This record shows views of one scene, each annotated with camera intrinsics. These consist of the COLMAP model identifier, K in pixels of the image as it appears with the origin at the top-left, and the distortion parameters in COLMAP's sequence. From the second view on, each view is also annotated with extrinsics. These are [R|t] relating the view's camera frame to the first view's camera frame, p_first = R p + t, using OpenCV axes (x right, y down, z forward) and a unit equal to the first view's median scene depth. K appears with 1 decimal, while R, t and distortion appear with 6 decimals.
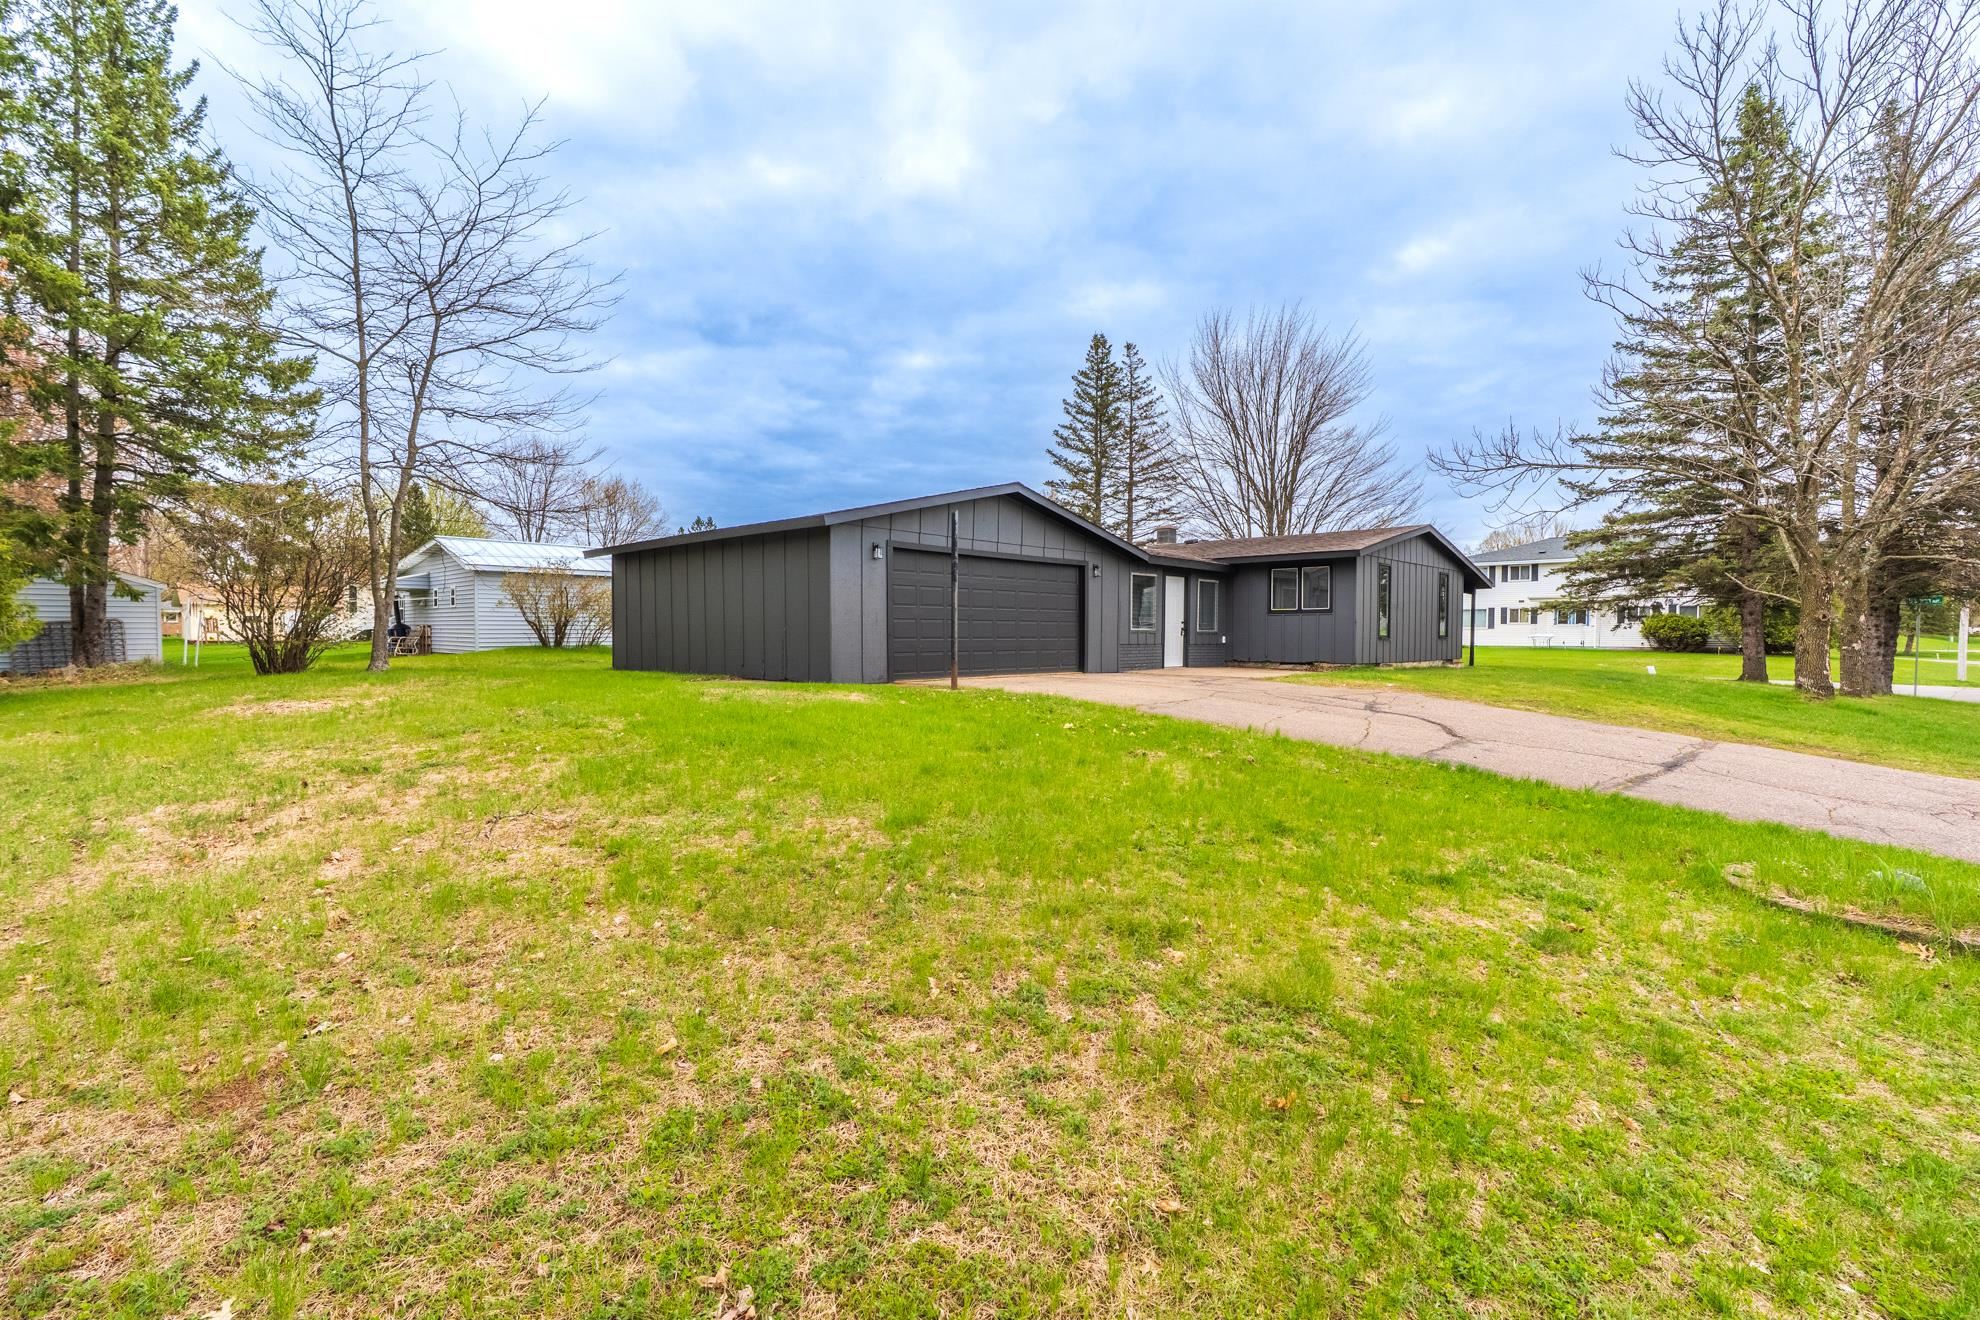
lens RADIAL K [[919.0, 0, 983.8], [0, 919.0, 667.5], [0, 0, 1]] dist [-0.008765, -0.000224]
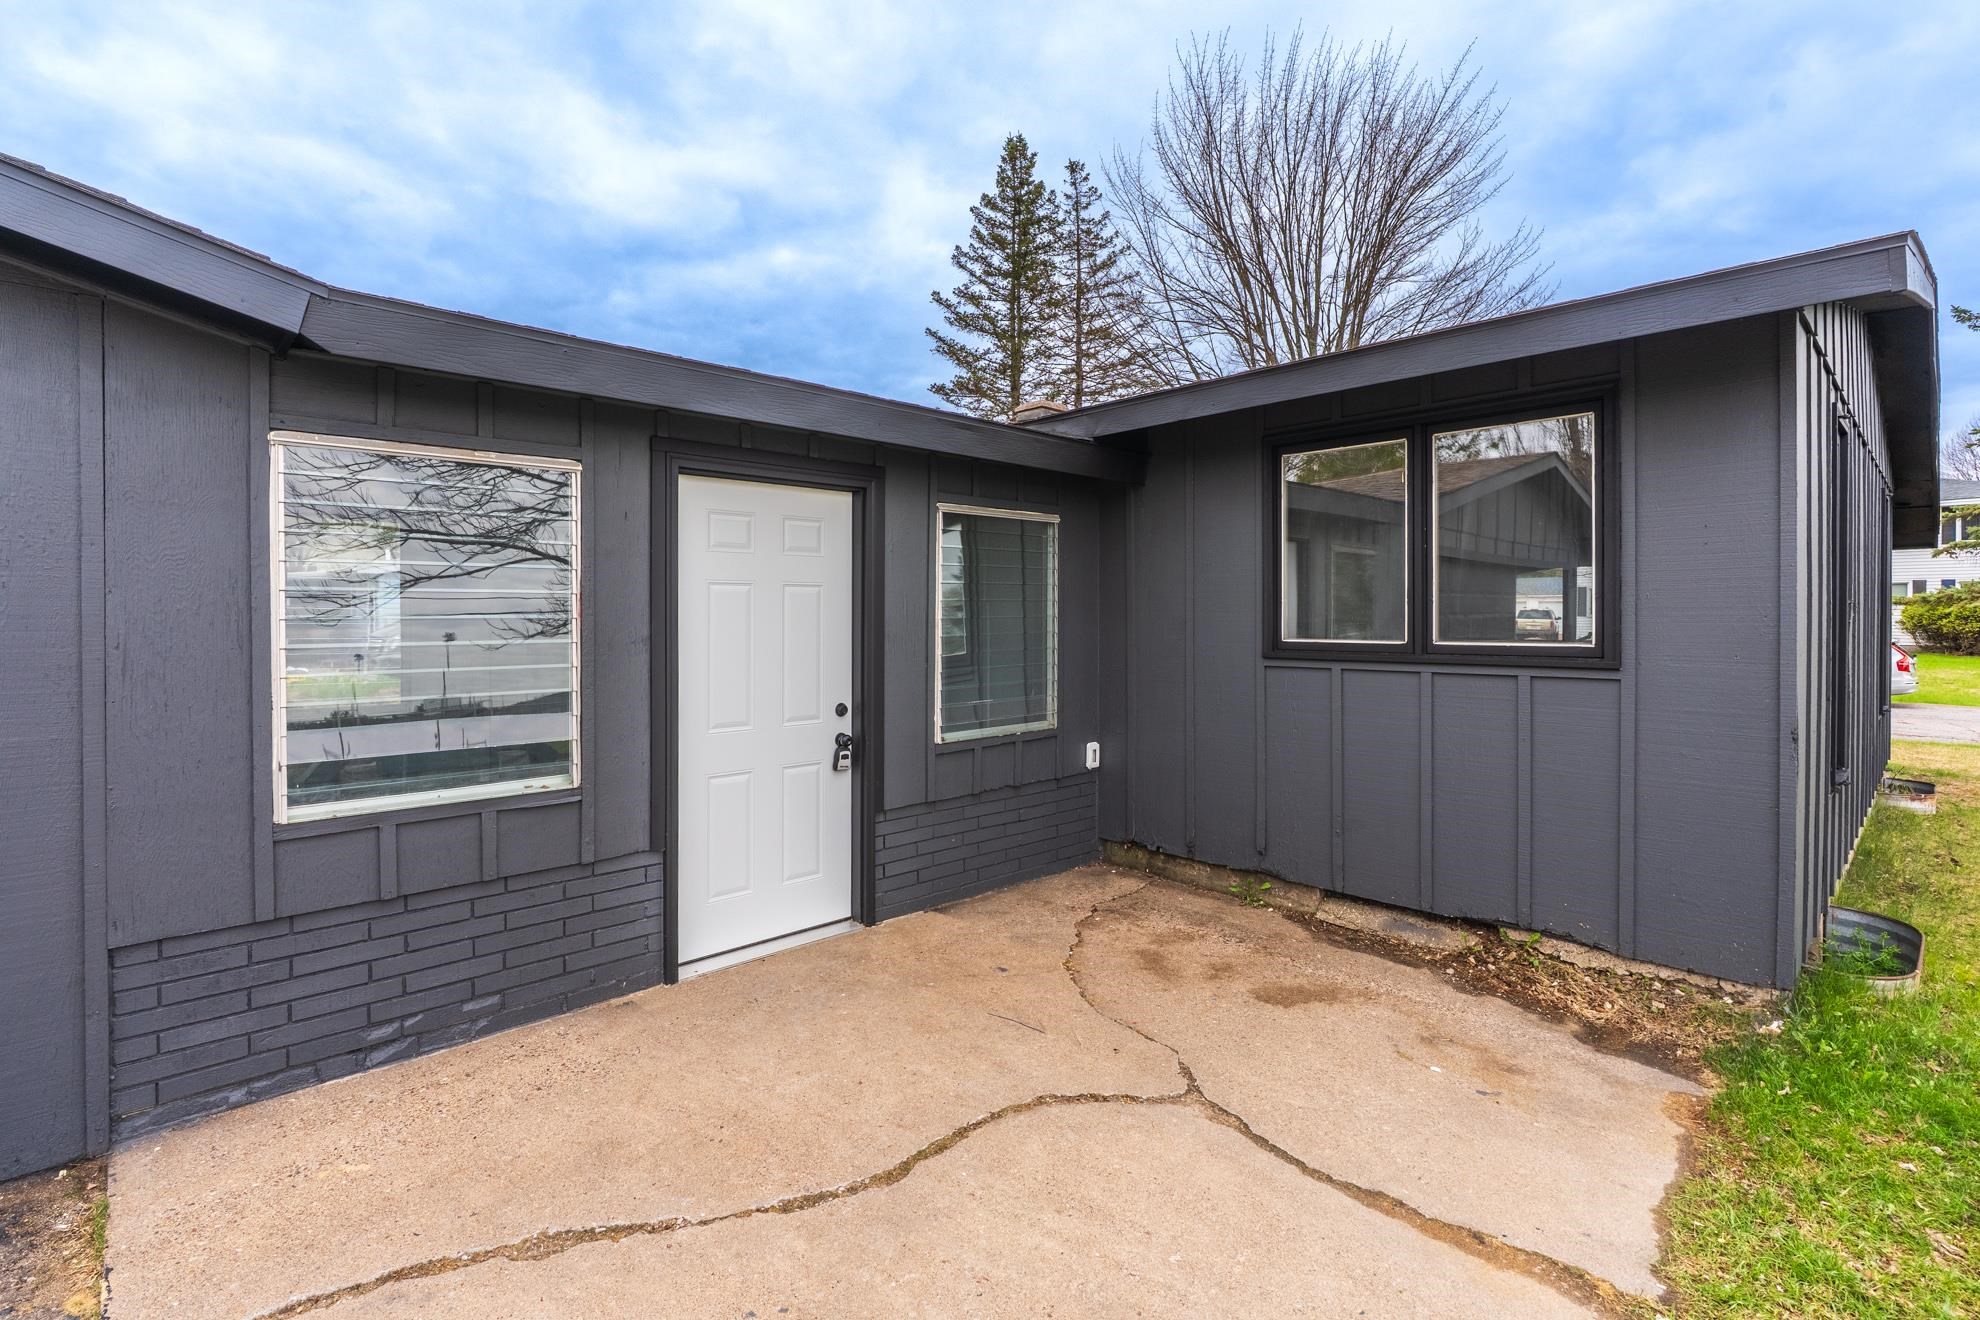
lens RADIAL K [[850.2, 0, 994.1], [0, 850.2, 625.2], [0, 0, 1]] dist [-0.000970, -0.000061]
pose [[0.997918, -0.002422, -0.064456, 0.147145], [0.001462, 0.999887, -0.014936, -0.036503], [0.064485, 0.014810, 0.997809, 0.452673]]
